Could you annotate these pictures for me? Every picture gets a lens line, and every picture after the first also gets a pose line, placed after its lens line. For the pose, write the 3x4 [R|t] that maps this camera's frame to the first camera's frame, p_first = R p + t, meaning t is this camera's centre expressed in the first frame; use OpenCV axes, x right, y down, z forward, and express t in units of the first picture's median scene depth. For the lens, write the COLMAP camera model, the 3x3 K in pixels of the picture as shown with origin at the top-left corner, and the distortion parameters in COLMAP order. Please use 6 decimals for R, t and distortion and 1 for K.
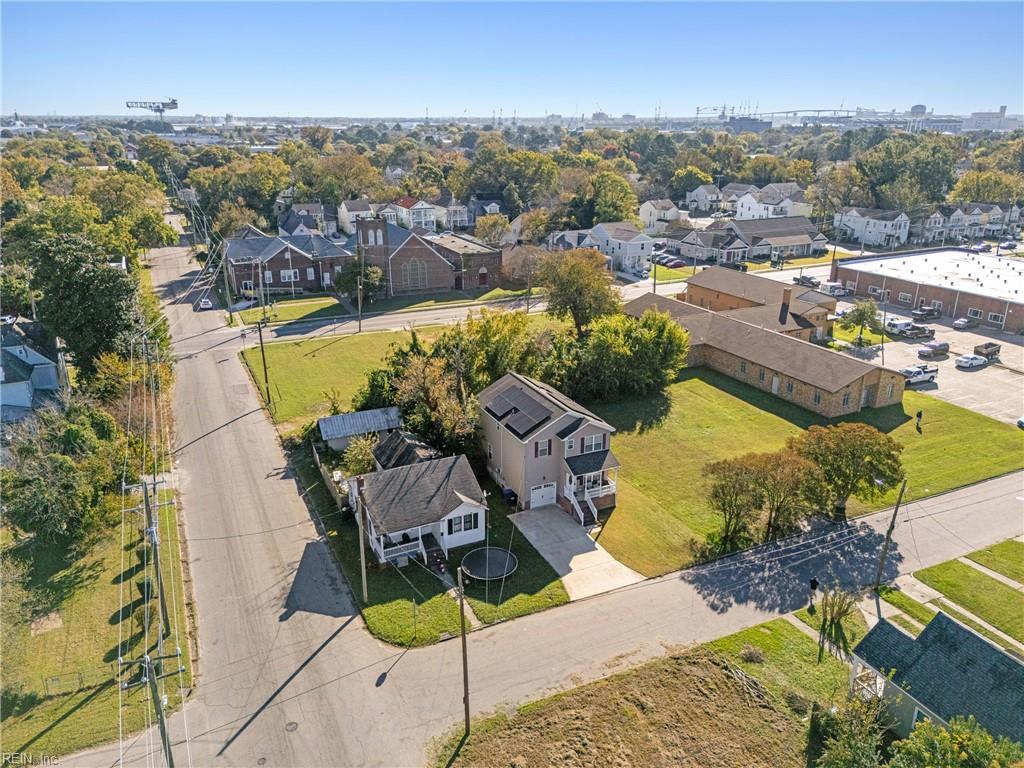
lens RADIAL K [[753.0, 0, 512.0], [0, 753.0, 384.0], [0, 0, 1]] dist [0.077564, -0.076306]
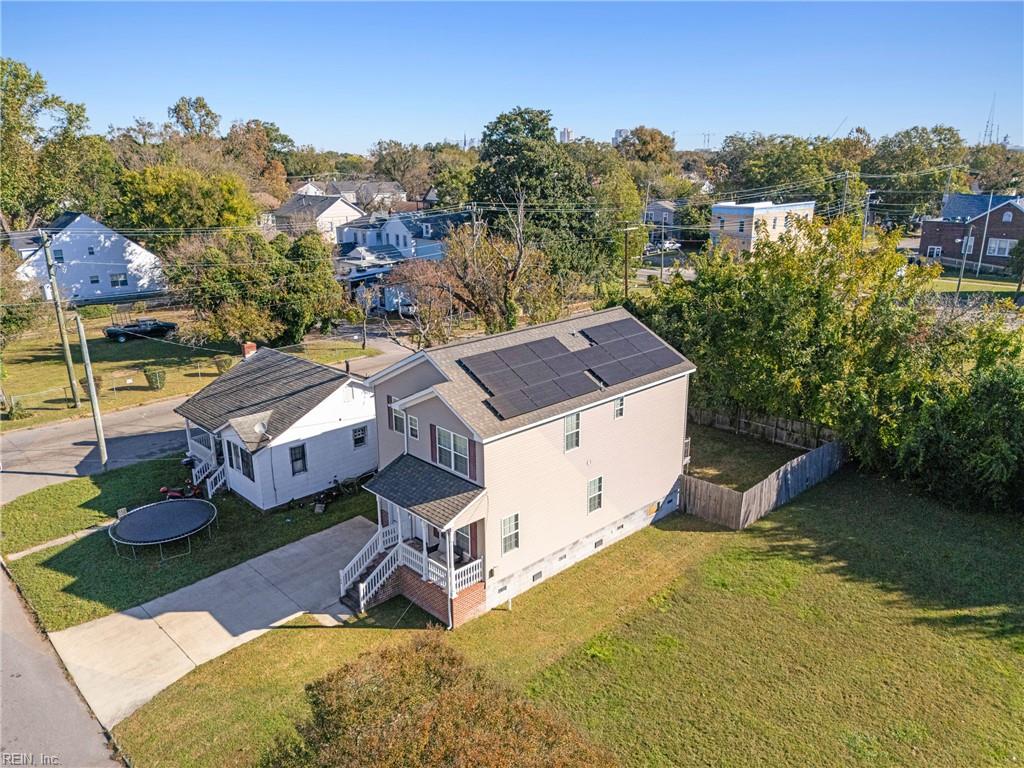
lens RADIAL K [[753.0, 0, 512.0], [0, 753.0, 384.0], [0, 0, 1]] dist [0.077564, -0.076306]
pose [[0.313505, 0.271897, -0.909828, 0.396620], [-0.306985, 0.935701, 0.173849, -0.030205], [0.898596, 0.224801, 0.376816, 0.715635]]
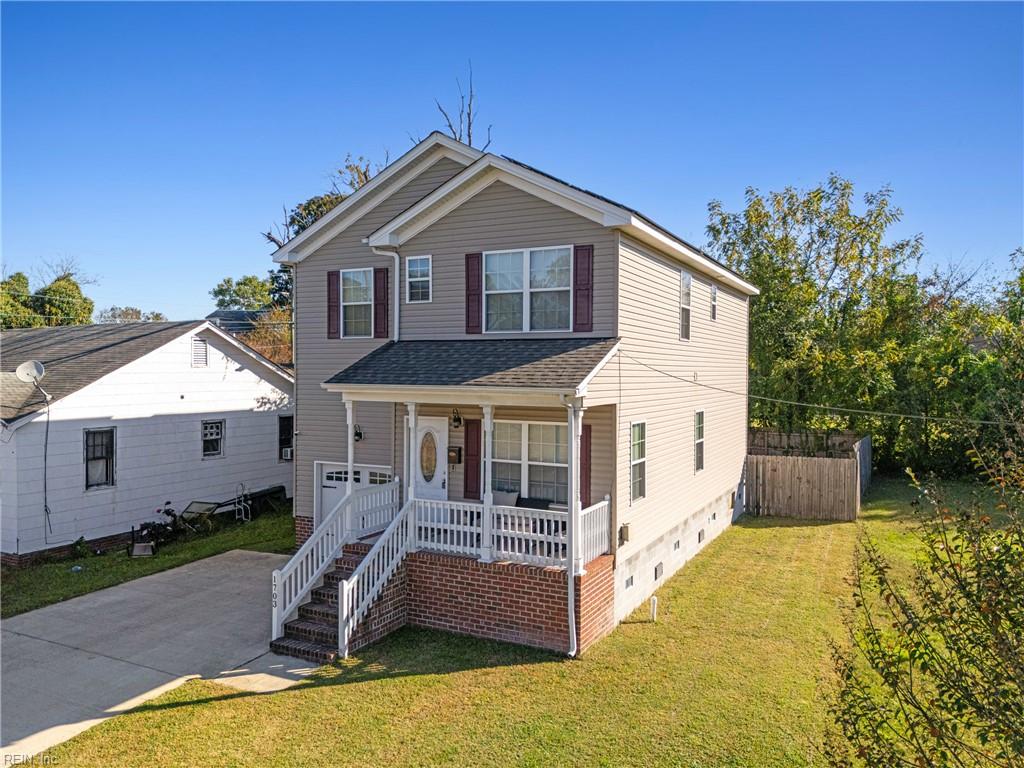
lens RADIAL K [[753.0, 0, 512.0], [0, 753.0, 384.0], [0, 0, 1]] dist [0.077564, -0.076306]
pose [[0.611302, 0.015289, -0.791250, 0.220945], [-0.265810, 0.945698, -0.187085, 0.117022], [0.745423, 0.324688, 0.582171, 0.731924]]
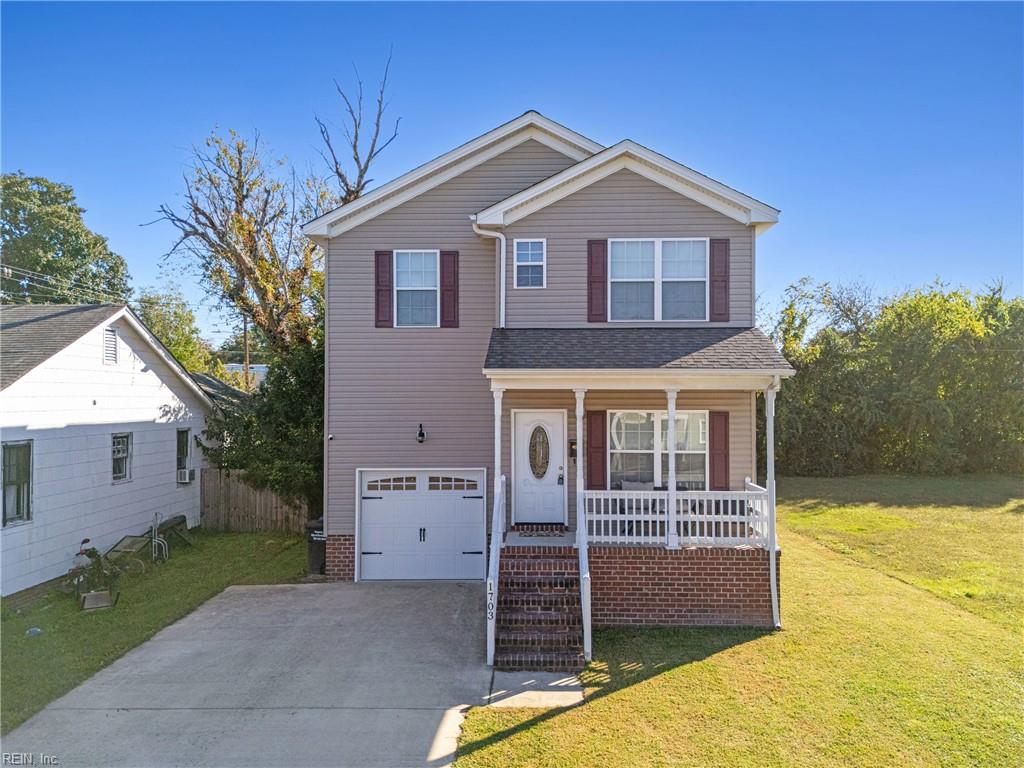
lens RADIAL K [[763.3, 0, 527.4], [0, 763.3, 390.6], [0, 0, 1]] dist [0.079554, -0.077660]
pose [[0.894641, -0.008208, -0.446711, 0.139813], [-0.145494, 0.939980, -0.308657, 0.145695], [0.422433, 0.341130, 0.839750, 0.677109]]
